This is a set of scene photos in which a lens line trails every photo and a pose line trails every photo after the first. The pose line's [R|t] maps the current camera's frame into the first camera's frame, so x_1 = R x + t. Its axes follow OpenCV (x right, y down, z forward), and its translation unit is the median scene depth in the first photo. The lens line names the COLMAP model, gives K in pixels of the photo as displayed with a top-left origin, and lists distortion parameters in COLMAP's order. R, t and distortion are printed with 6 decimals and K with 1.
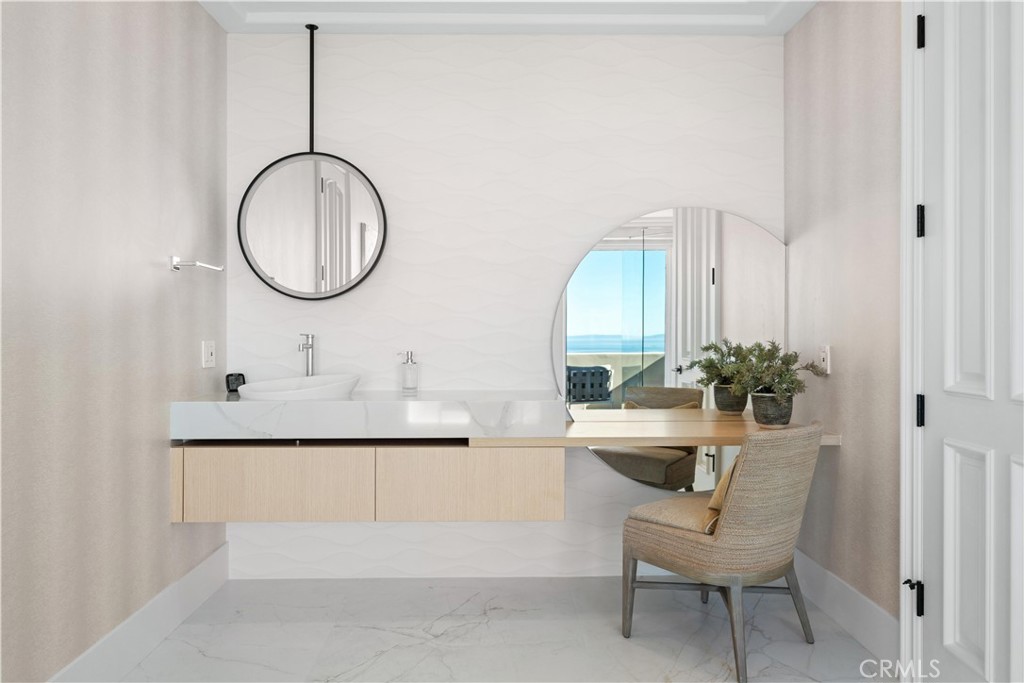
lens RADIAL K [[681.5, 0, 512.0], [0, 681.5, 341.5], [0, 0, 1]] dist [-0.007646, -0.000463]
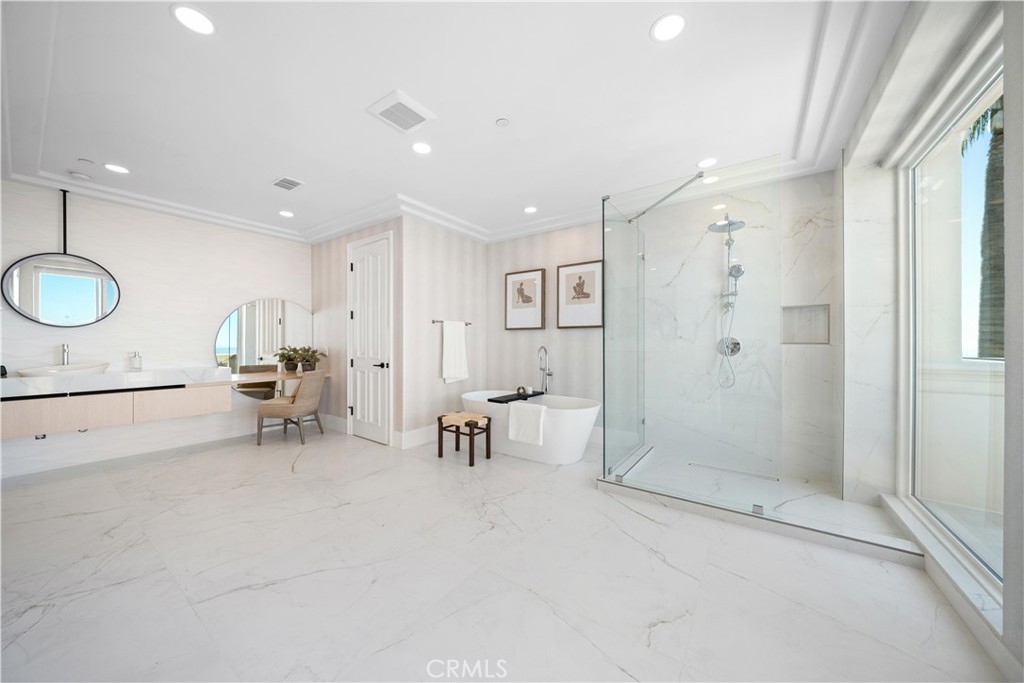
lens RADIAL K [[349.4, 0, 510.1], [0, 349.4, 339.3], [0, 0, 1]] dist [-0.000537, -0.000087]
pose [[0.594260, 0.008999, 0.804223, -0.374965], [0.009658, 0.999785, -0.018323, 0.007111], [-0.804215, 0.018656, 0.594045, -0.730208]]
